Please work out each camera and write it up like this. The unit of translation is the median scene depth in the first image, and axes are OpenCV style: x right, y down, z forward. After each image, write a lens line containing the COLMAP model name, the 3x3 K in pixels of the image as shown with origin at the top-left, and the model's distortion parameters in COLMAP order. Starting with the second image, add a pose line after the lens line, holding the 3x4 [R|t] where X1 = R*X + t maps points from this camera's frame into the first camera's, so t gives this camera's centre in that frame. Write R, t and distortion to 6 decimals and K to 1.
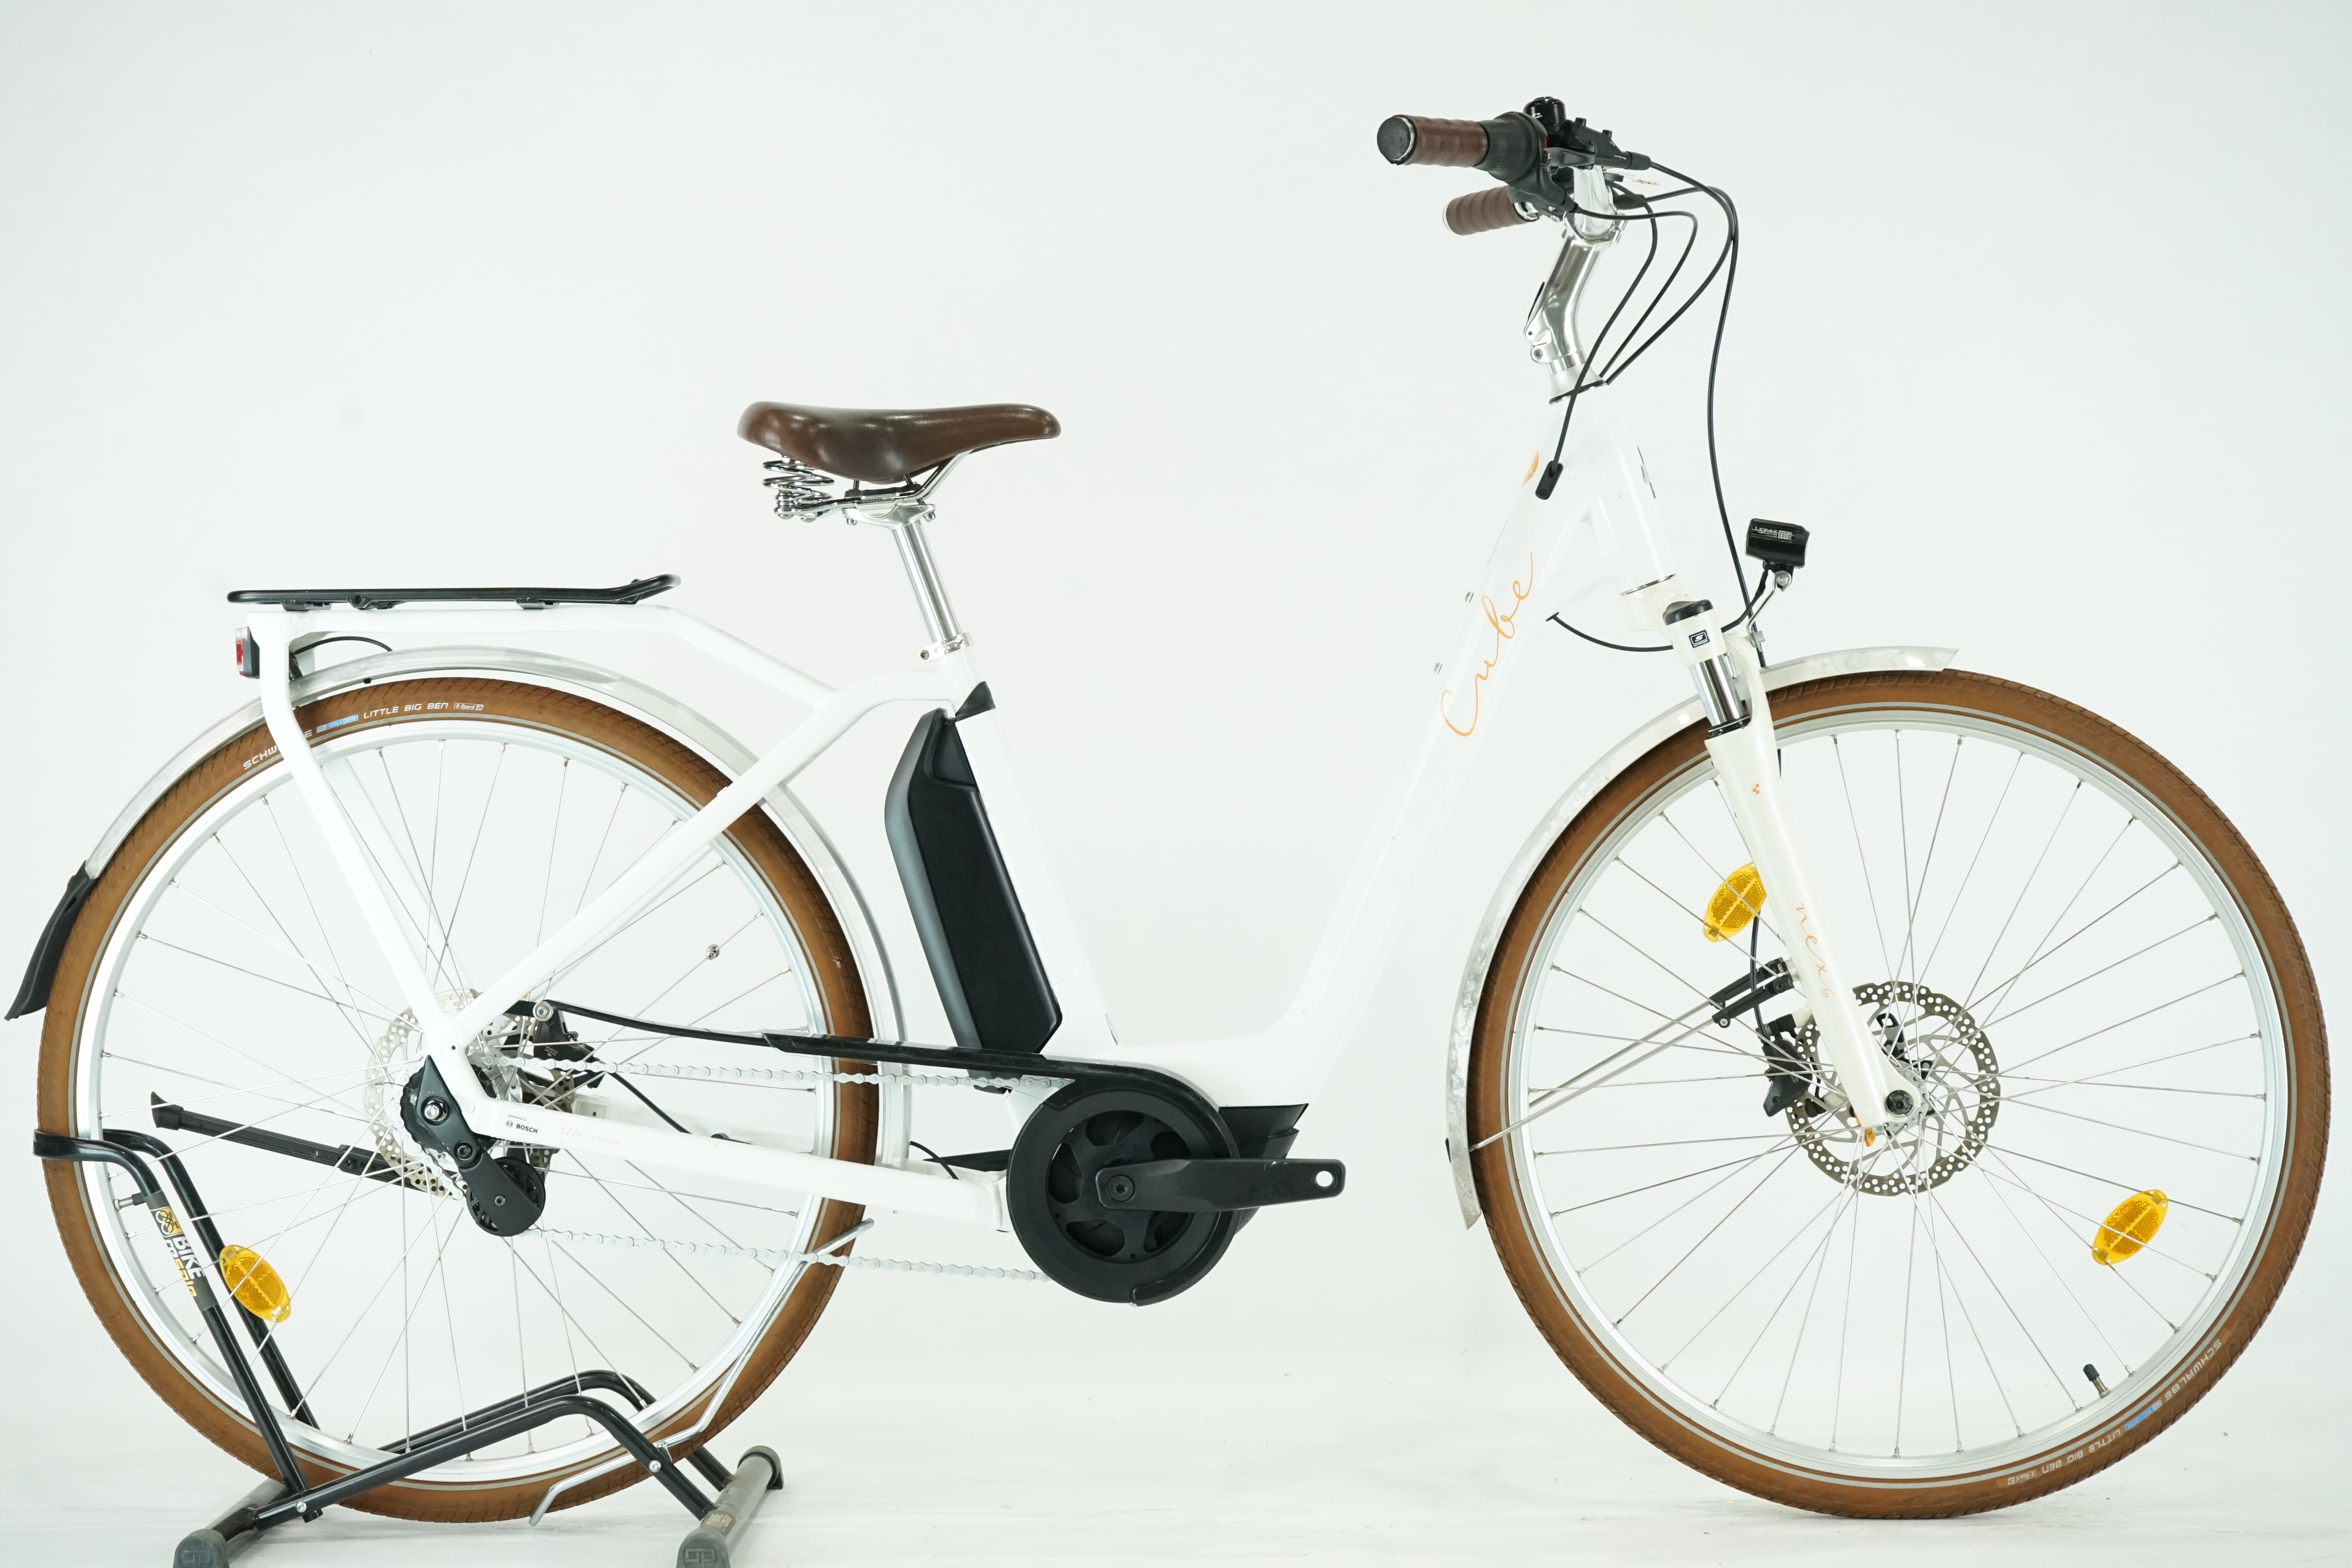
lens RADIAL K [[4294.5, 0, 1176.3], [0, 4294.5, 782.1], [0, 0, 1]] dist [-0.024189, 0.000000]
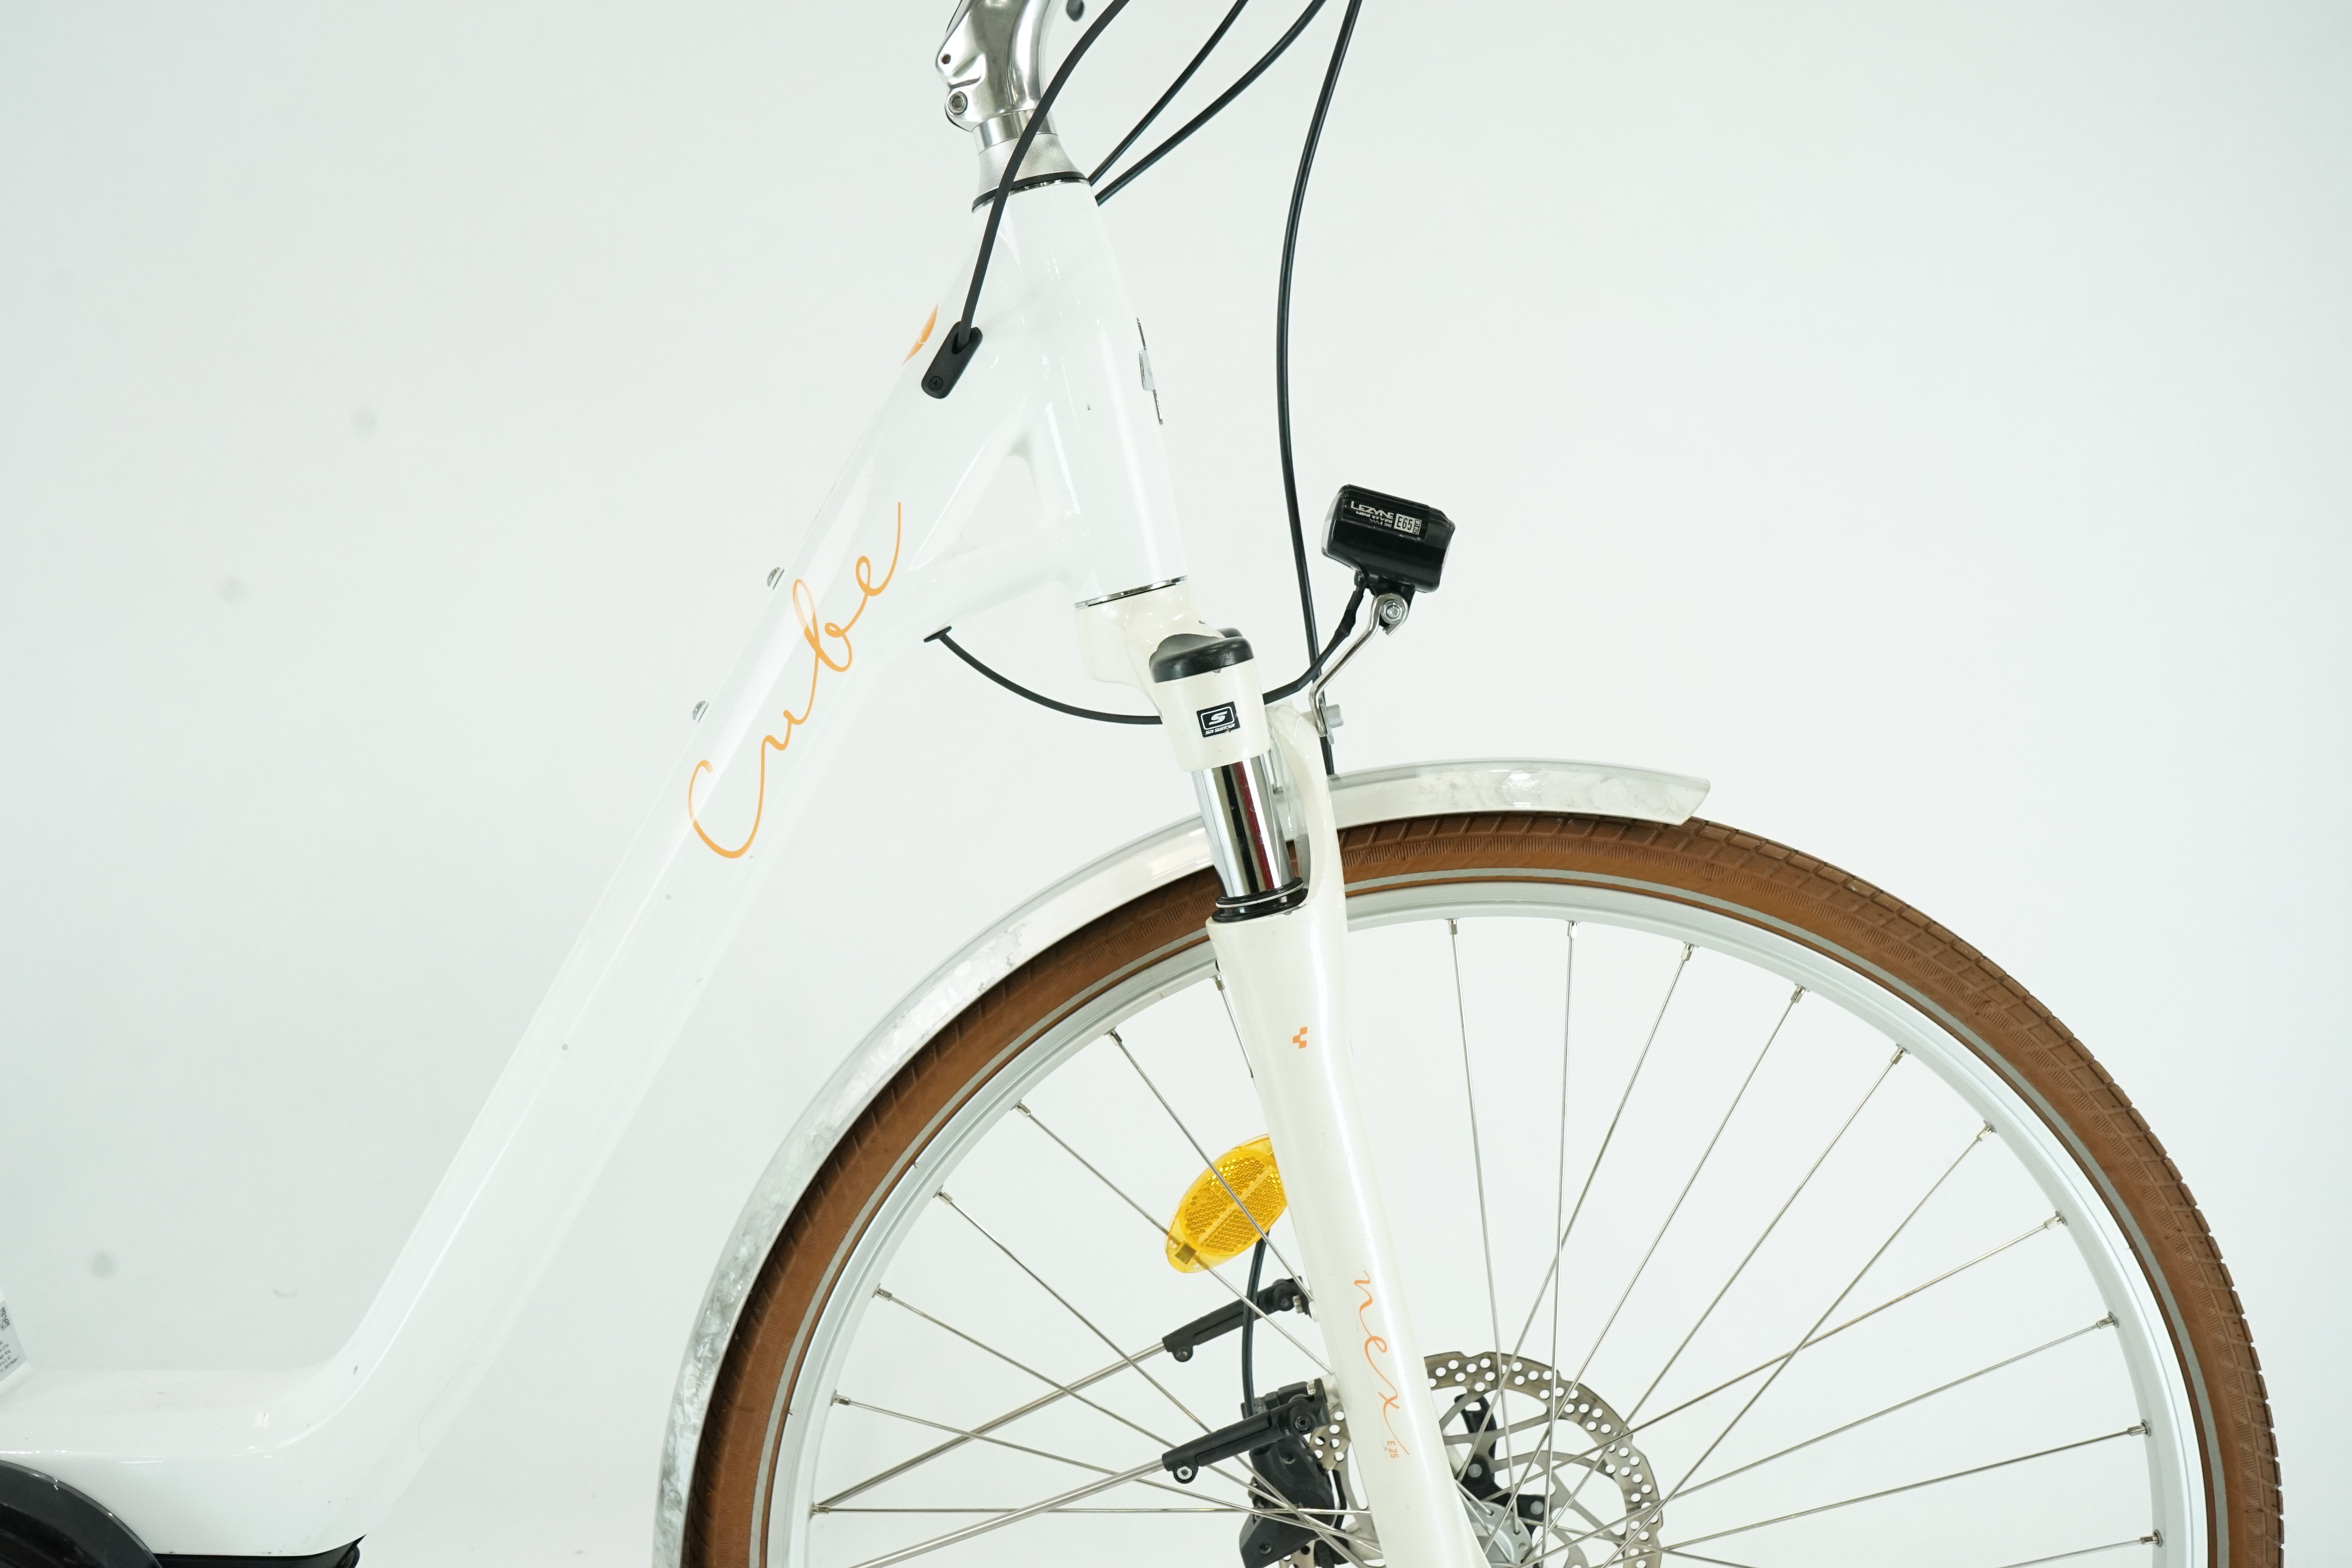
lens RADIAL K [[2027.8, 0, 1171.3], [0, 2027.8, 785.2], [0, 0, 1]] dist [0.045241, -0.003711]
pose [[0.988608, 0.096149, 0.115799, 0.089195], [-0.105295, 0.991561, 0.075630, -0.042031], [-0.107550, -0.086962, 0.990389, 0.759629]]
